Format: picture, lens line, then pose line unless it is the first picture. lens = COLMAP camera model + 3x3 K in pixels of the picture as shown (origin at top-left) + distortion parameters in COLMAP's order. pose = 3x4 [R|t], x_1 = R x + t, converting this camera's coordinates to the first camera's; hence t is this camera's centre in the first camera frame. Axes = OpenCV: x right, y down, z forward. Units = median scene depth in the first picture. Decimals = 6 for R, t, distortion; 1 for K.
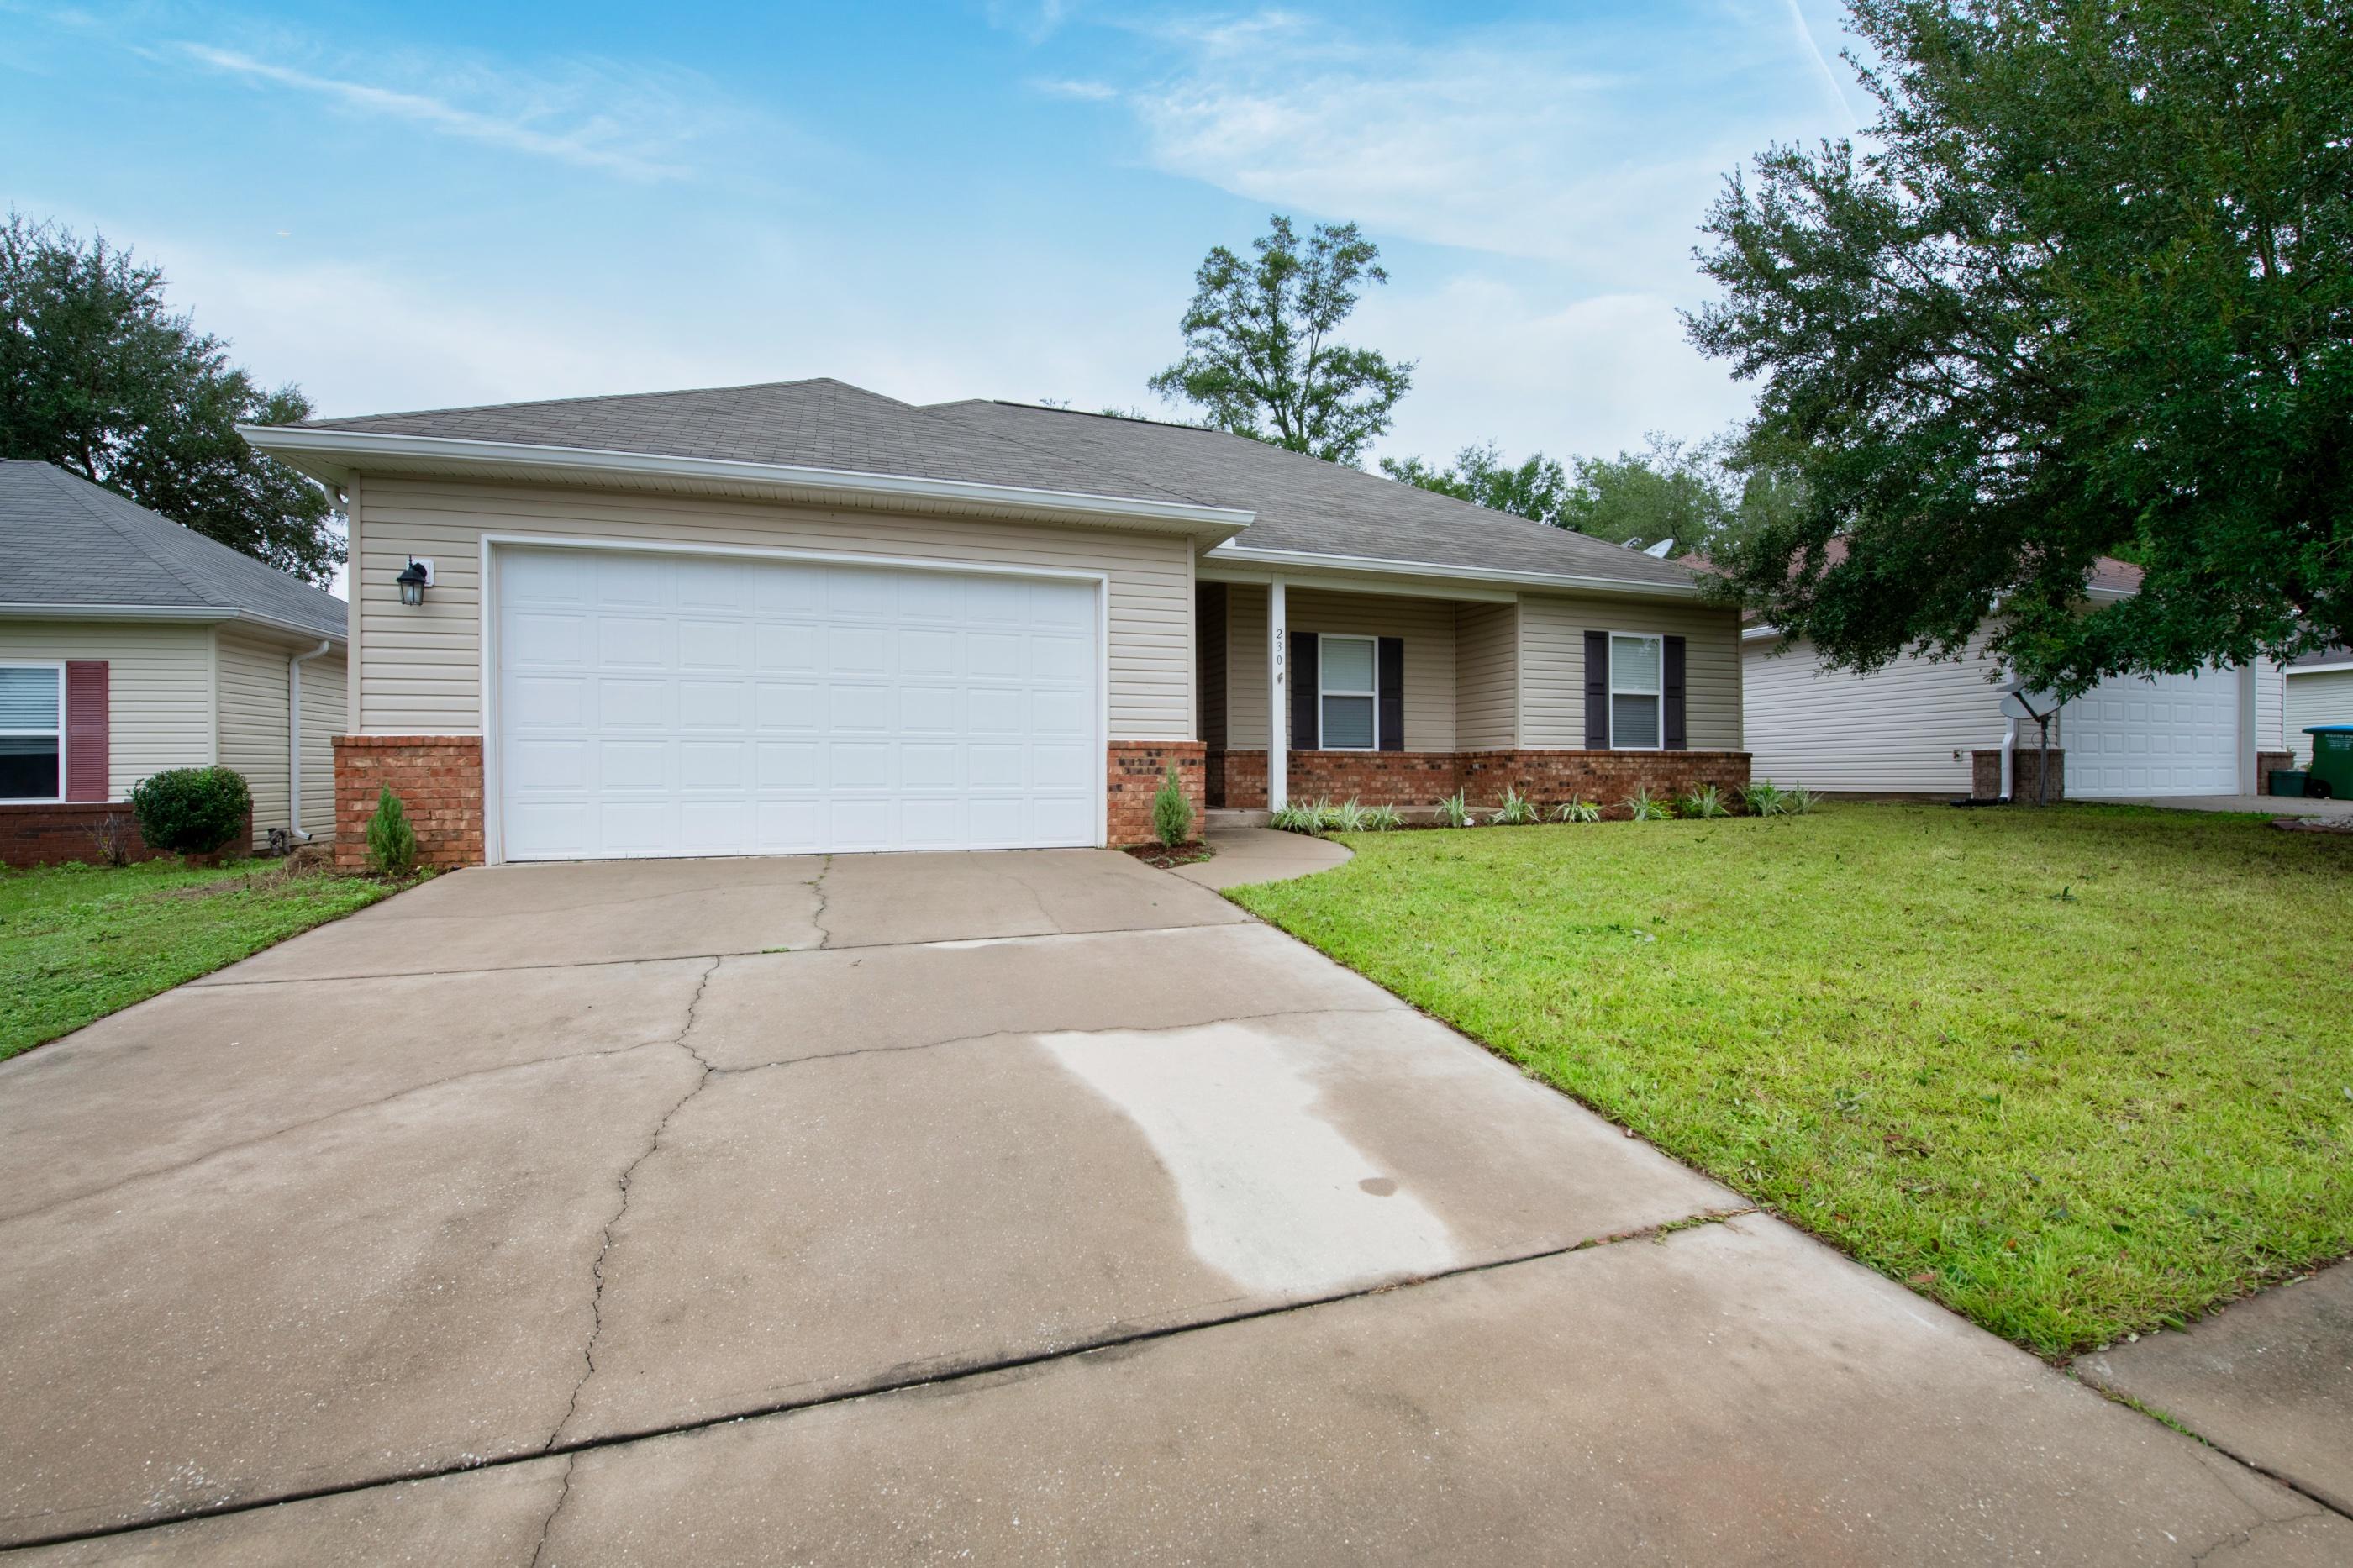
lens RADIAL K [[995.3, 0, 1176.5], [0, 995.3, 784.0], [0, 0, 1]] dist [-0.001057, -0.004497]
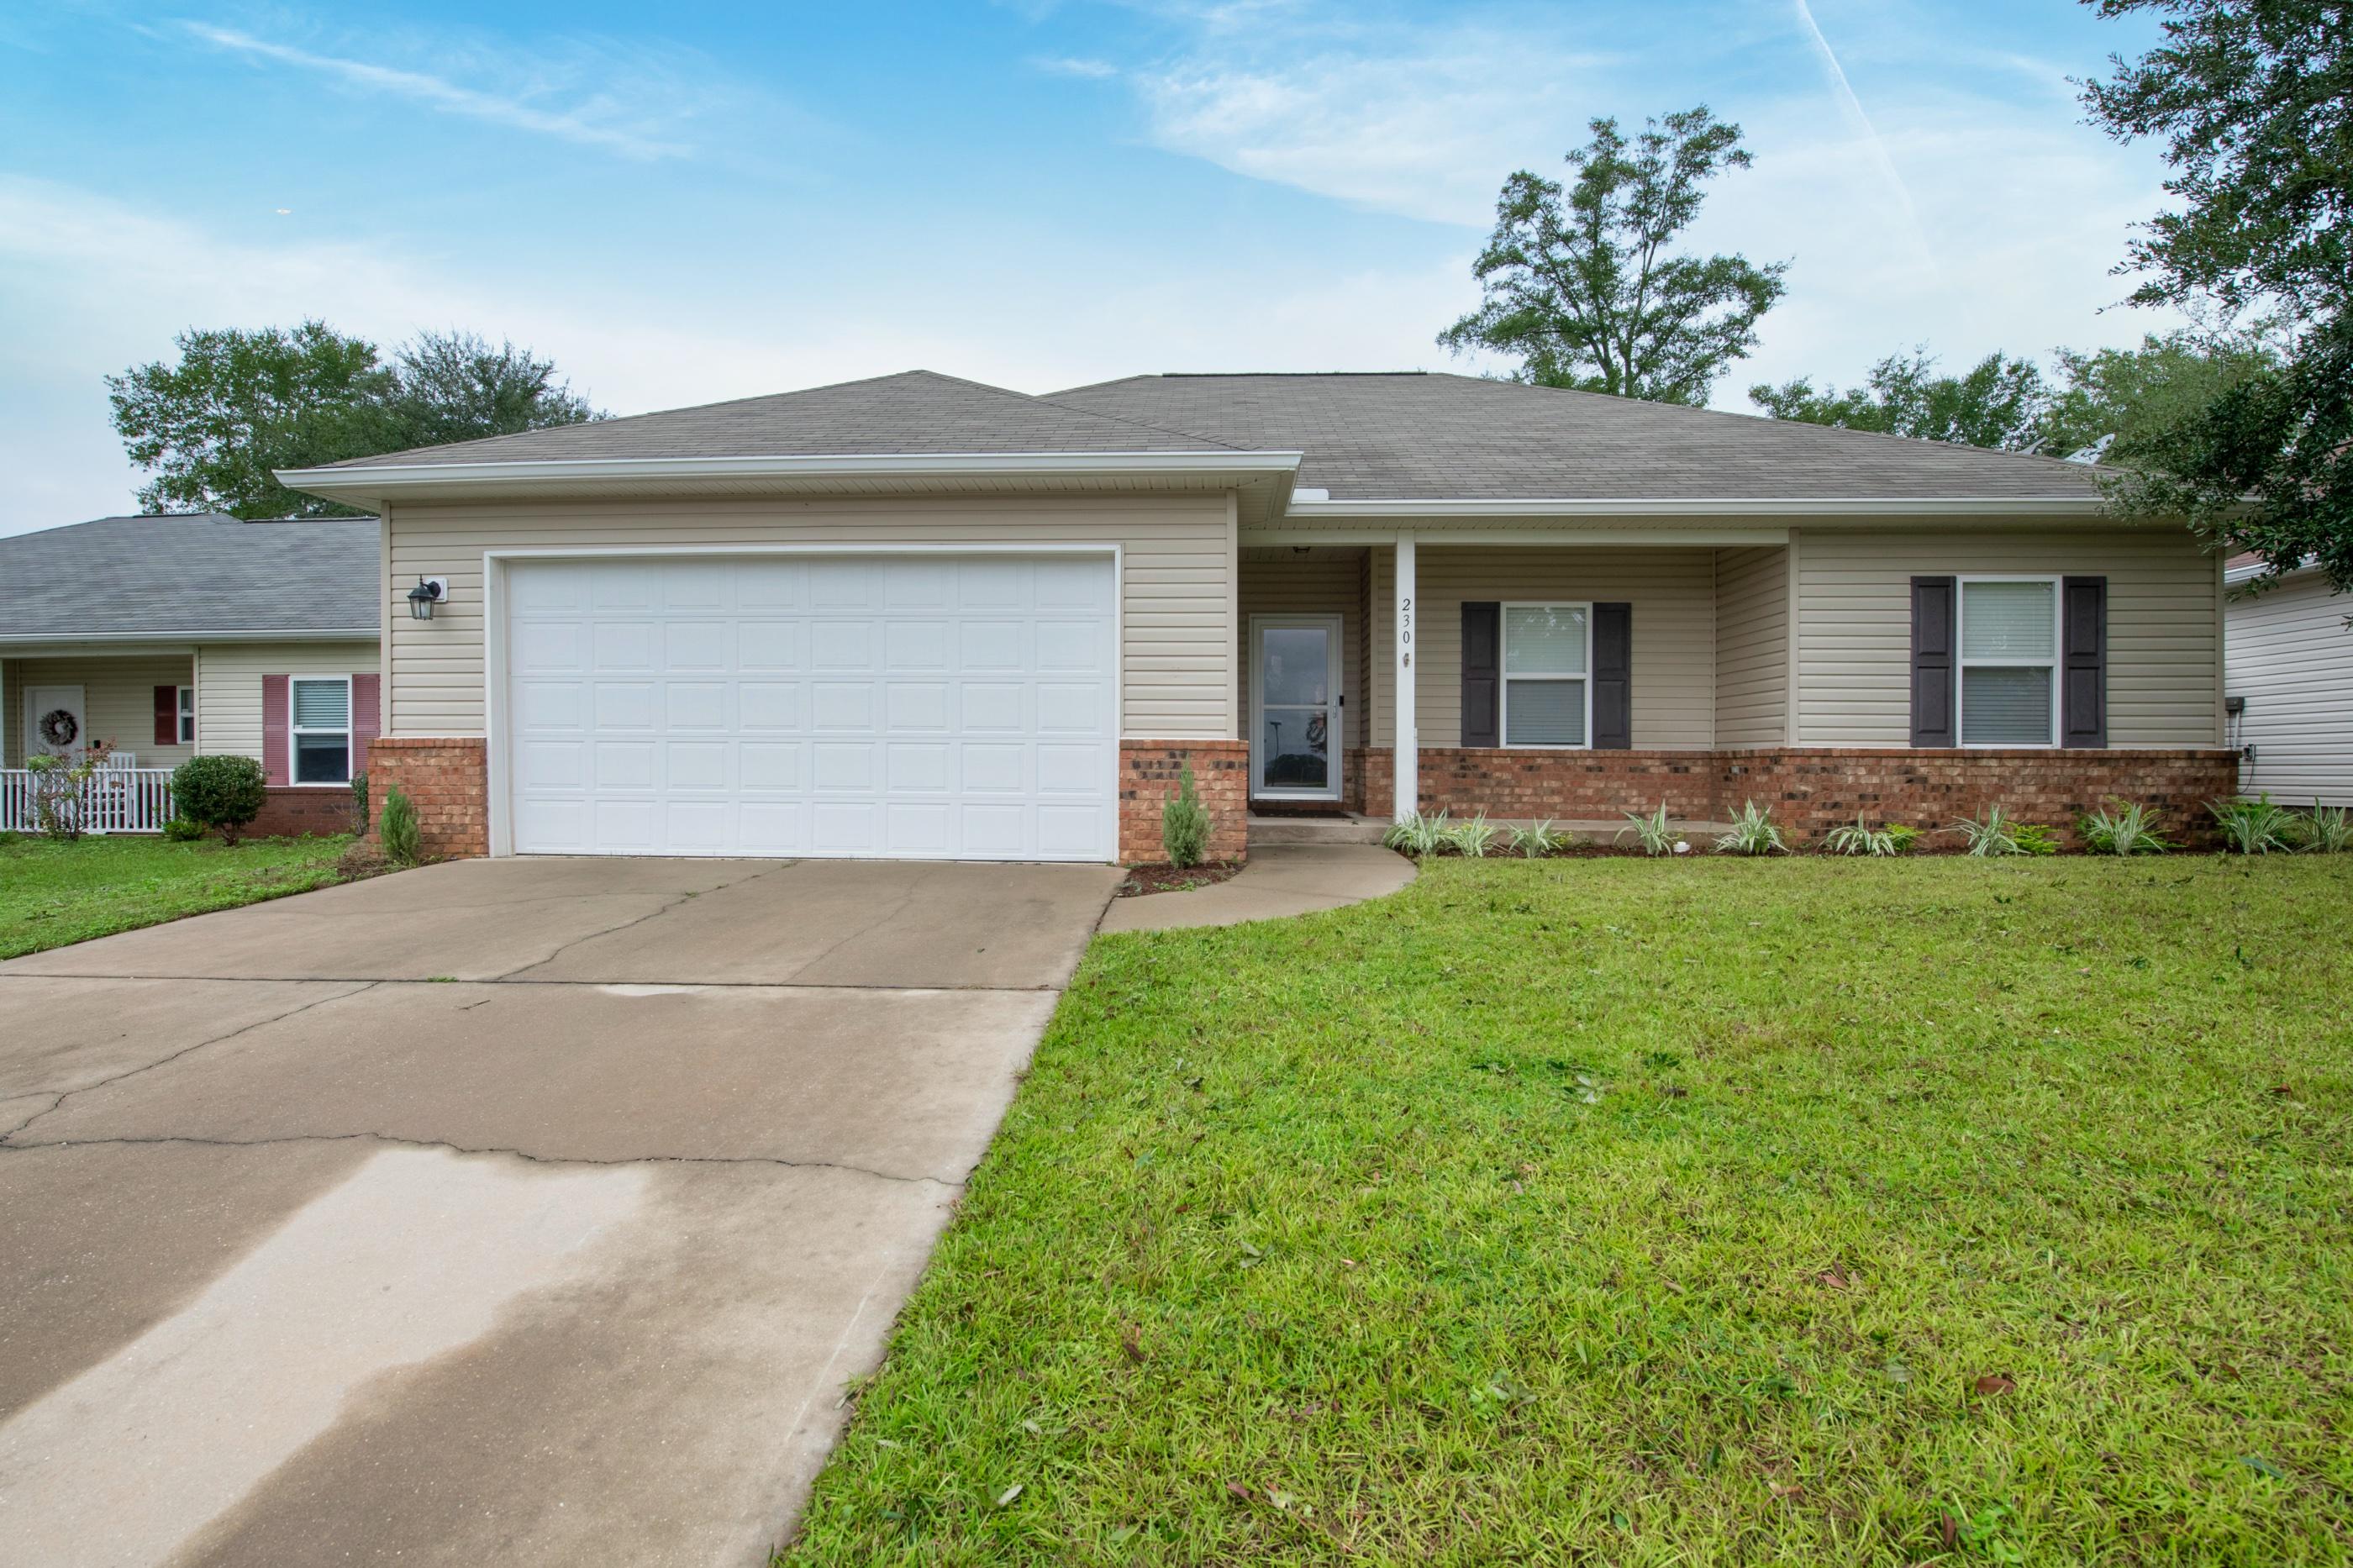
lens RADIAL K [[969.7, 0, 1183.7], [0, 969.7, 779.2], [0, 0, 1]] dist [0.000651, -0.006711]
pose [[0.916775, 0.014233, -0.399151, 0.213970], [-0.012208, 0.999896, 0.007615, -0.011420], [0.399218, -0.002108, 0.916854, 0.177305]]
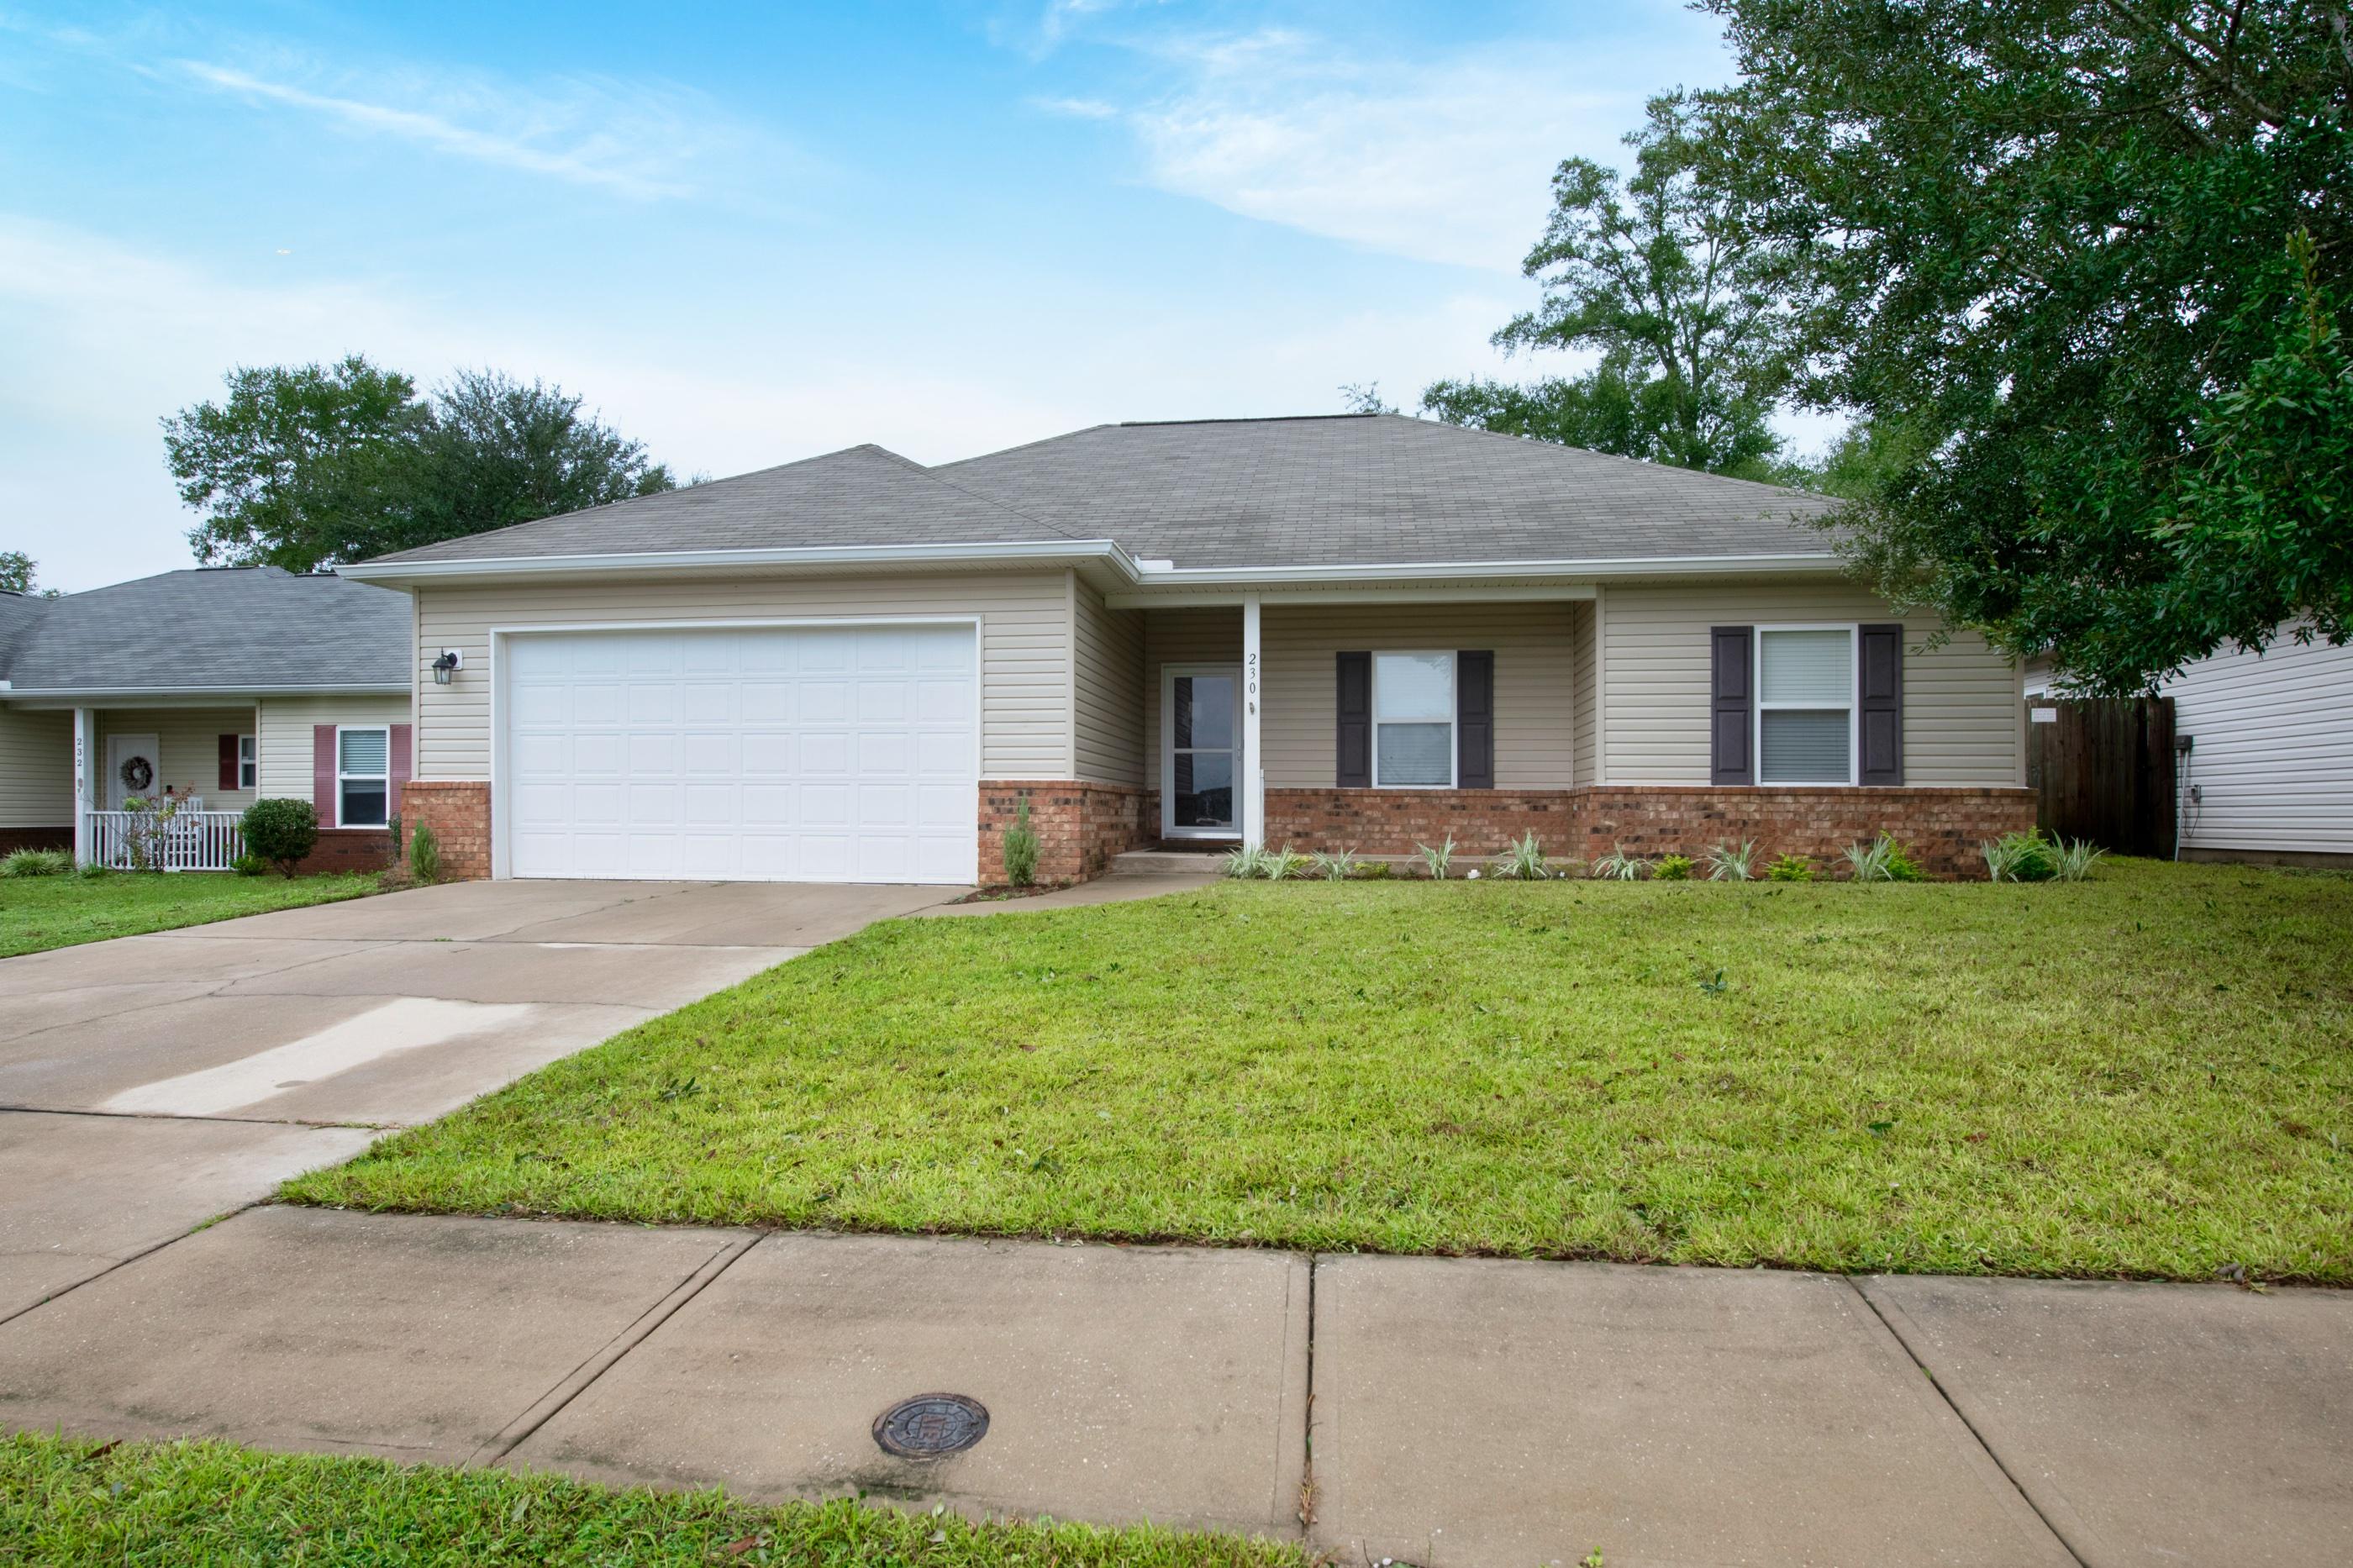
lens RADIAL K [[1251.2, 0, 1237.2], [0, 1251.2, 827.2], [0, 0, 1]] dist [-0.019623, -0.000885]
pose [[0.867784, 0.012080, -0.496795, 0.562149], [-0.013131, 0.999913, 0.001378, -0.000044], [0.496768, 0.005327, 0.867867, 0.007631]]
